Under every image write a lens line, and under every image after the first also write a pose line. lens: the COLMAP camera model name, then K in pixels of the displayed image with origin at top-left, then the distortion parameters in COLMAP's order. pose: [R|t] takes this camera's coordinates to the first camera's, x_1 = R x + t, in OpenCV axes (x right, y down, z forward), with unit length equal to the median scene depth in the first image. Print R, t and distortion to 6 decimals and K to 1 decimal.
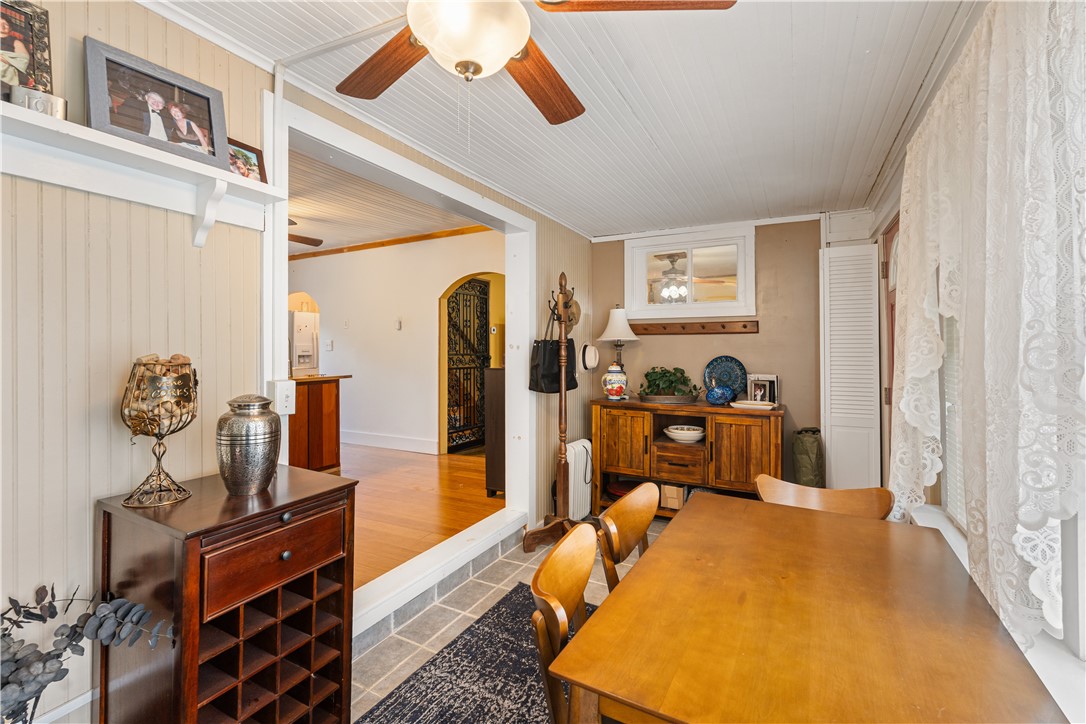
lens RADIAL K [[480.2, 0, 538.1], [0, 480.2, 356.1], [0, 0, 1]] dist [-0.001867, 0.000340]
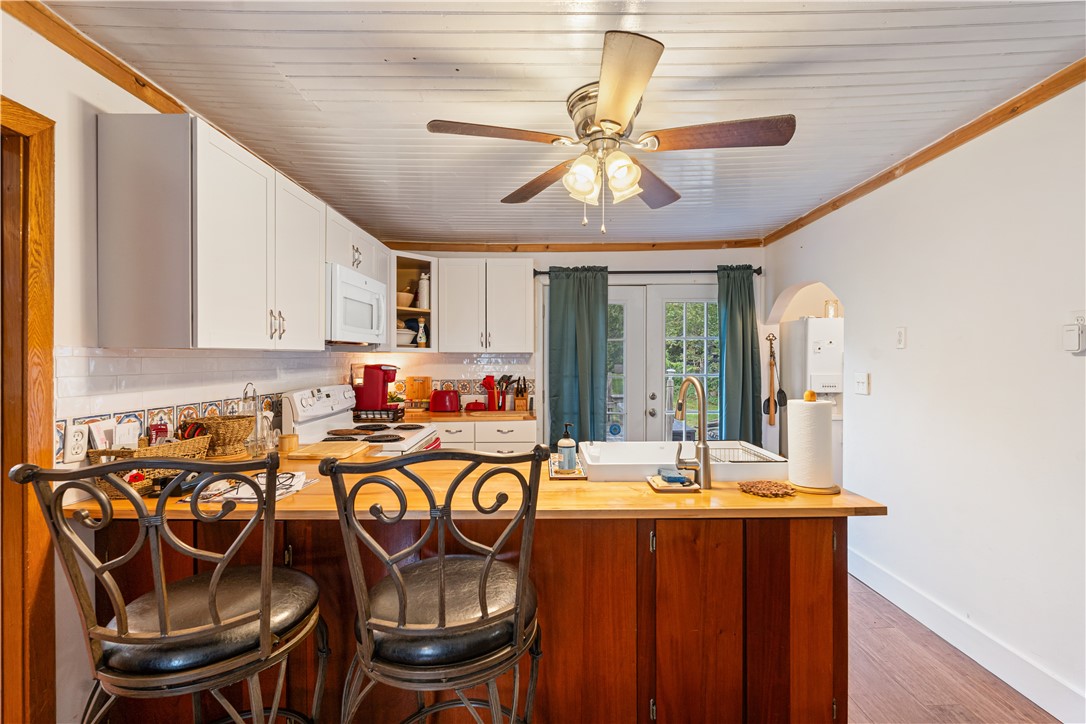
lens RADIAL K [[480.2, 0, 546.6], [0, 480.2, 362.0], [0, 0, 1]] dist [-0.001867, 0.000340]
pose [[0.477021, 0.003874, -0.878884, -0.176413], [-0.006027, 0.999981, 0.001136, -0.046311], [0.878871, 0.004755, 0.477035, 0.531703]]
